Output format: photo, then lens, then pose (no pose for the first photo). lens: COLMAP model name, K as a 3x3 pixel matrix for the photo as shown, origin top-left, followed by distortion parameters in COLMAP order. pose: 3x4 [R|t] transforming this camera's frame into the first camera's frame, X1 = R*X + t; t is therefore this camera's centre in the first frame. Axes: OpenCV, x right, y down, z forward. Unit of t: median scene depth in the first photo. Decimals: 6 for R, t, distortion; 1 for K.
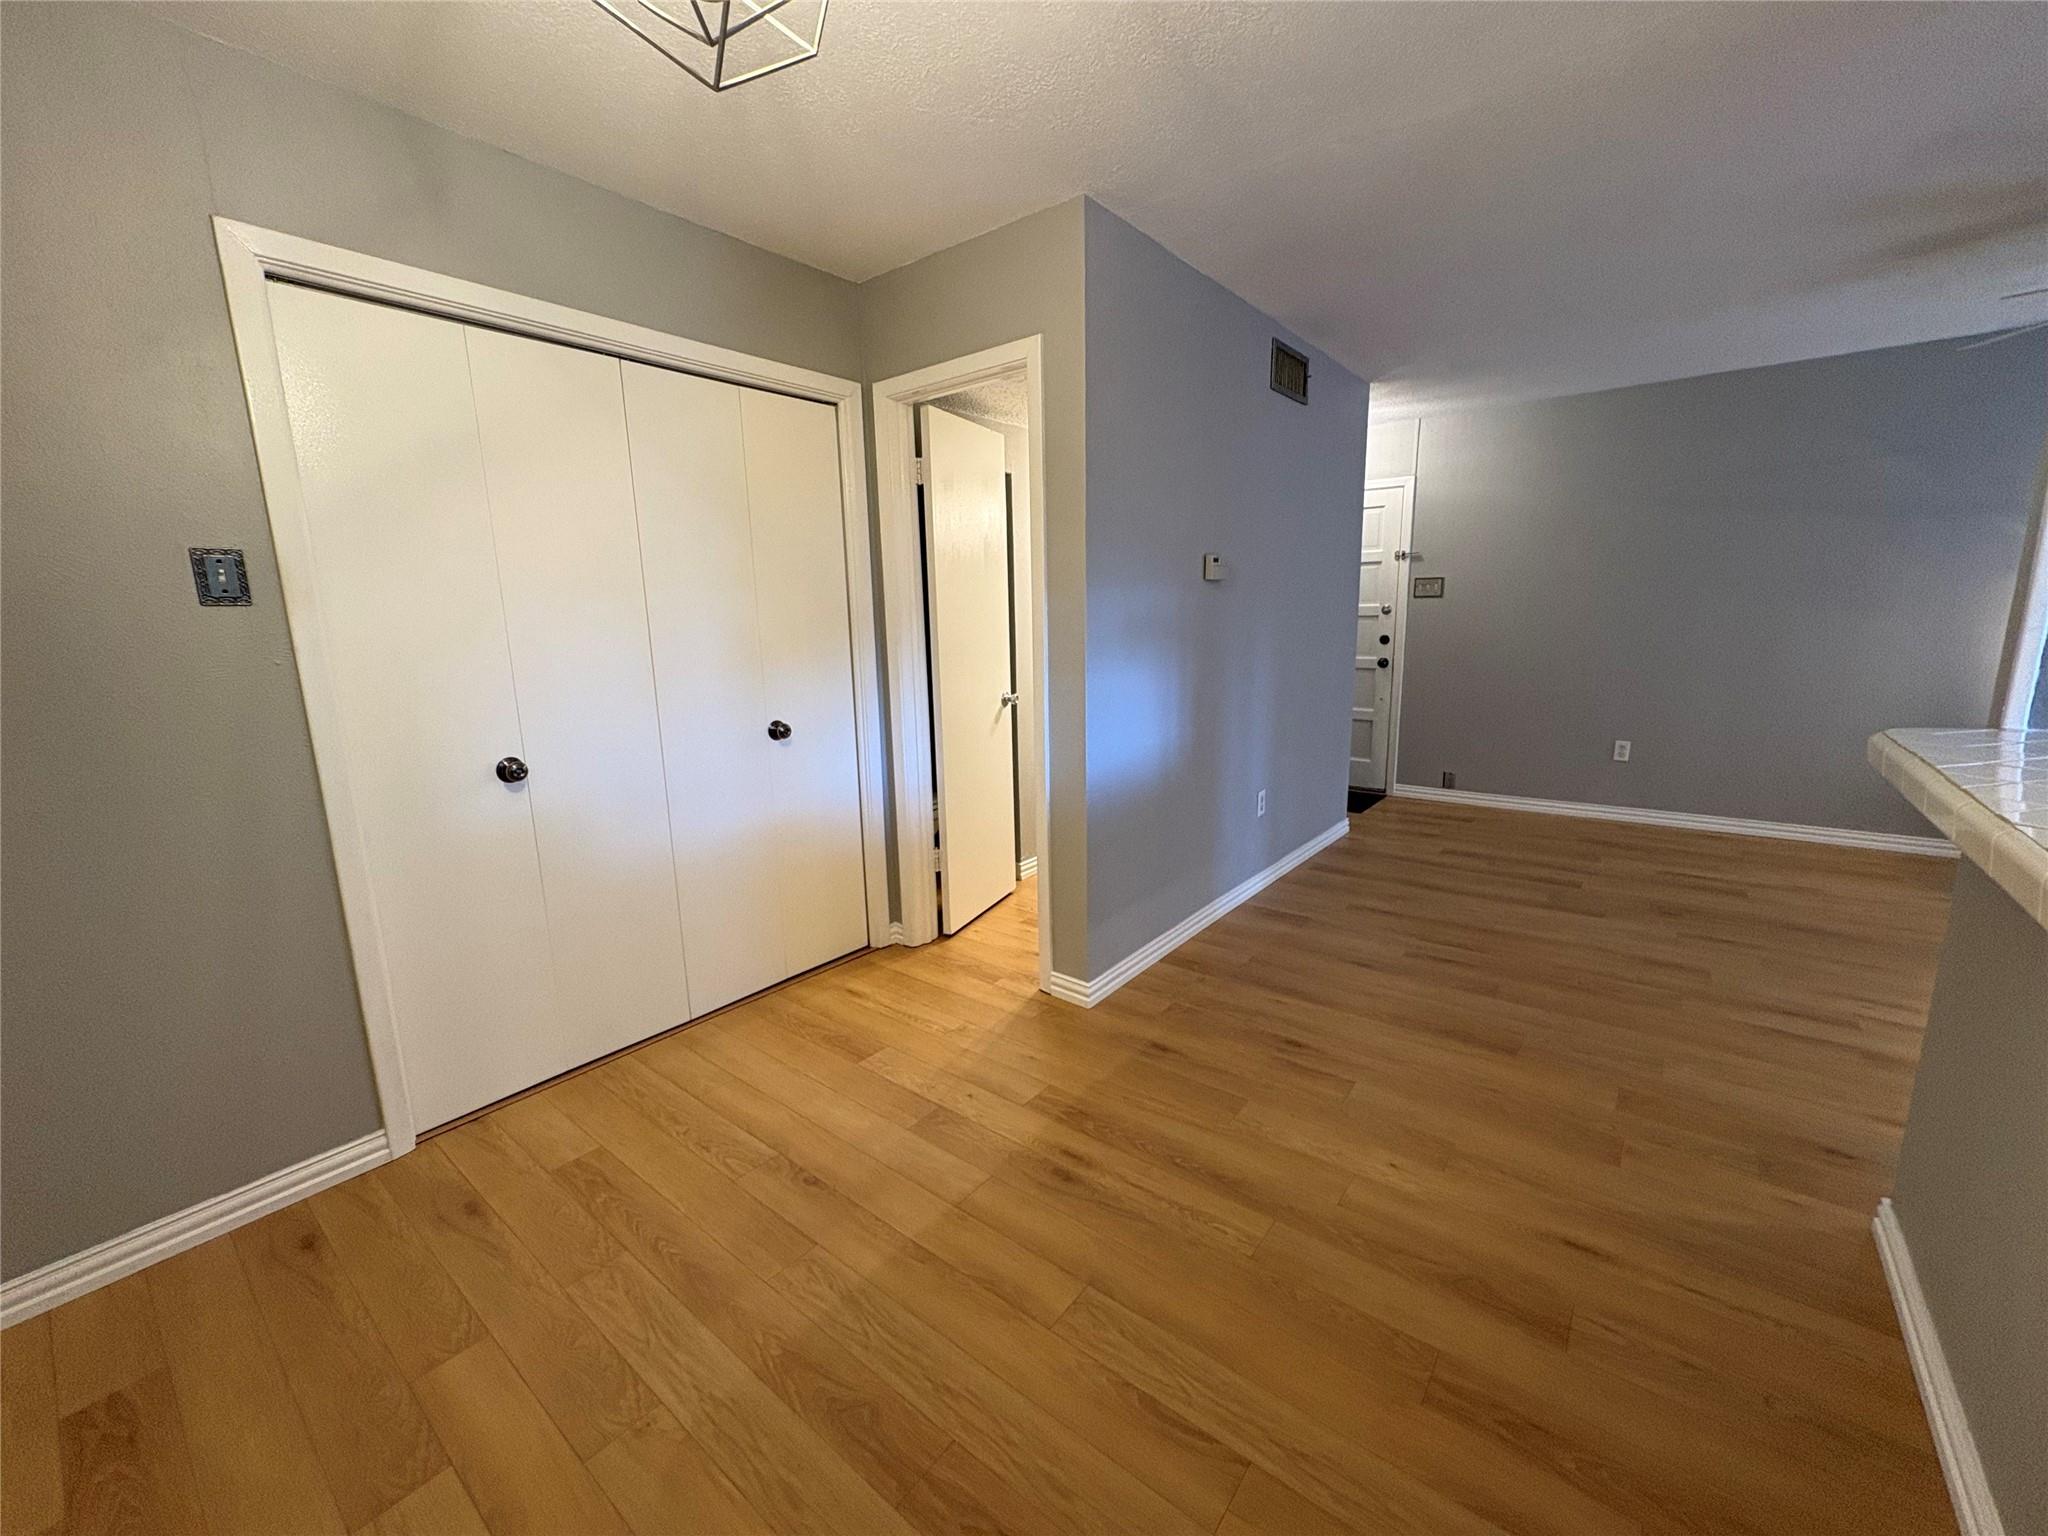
lens RADIAL K [[812.6, 0, 1026.8], [0, 812.6, 778.3], [0, 0, 1]] dist [-0.000765, 0.000182]
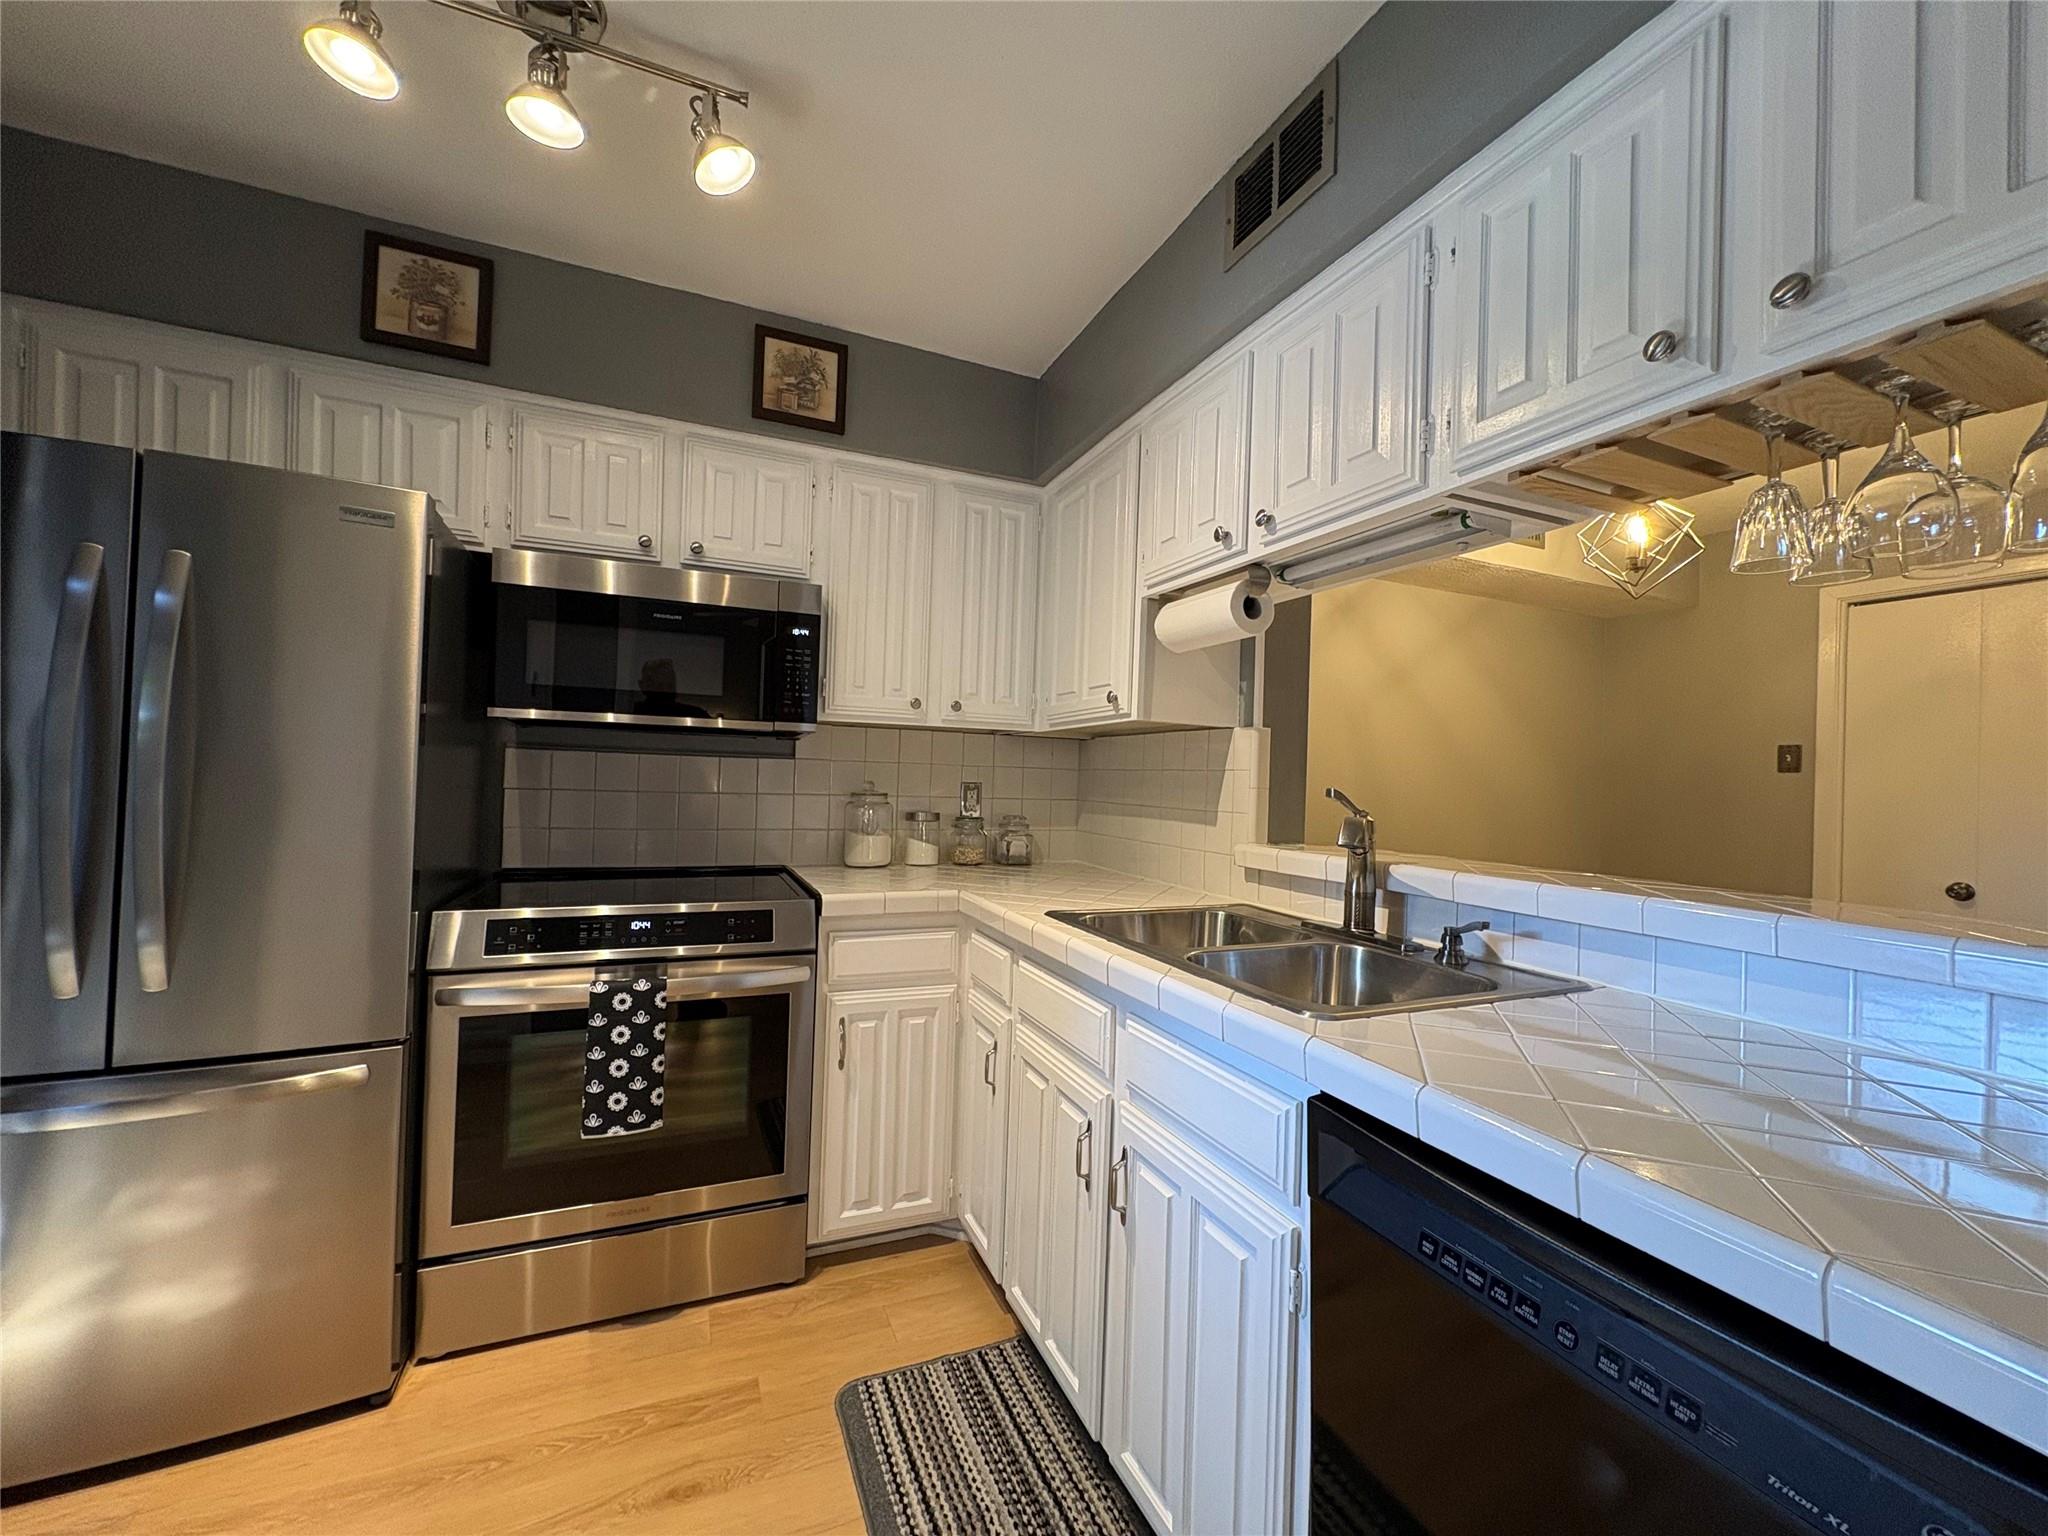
lens RADIAL K [[812.6, 0, 1018.8], [0, 812.6, 763.2], [0, 0, 1]] dist [-0.000765, 0.000182]
pose [[-0.471365, -0.009580, -0.881886, 1.159281], [-0.197395, 0.975719, 0.094908, -0.032968], [0.859564, 0.218816, -0.461810, 0.191238]]
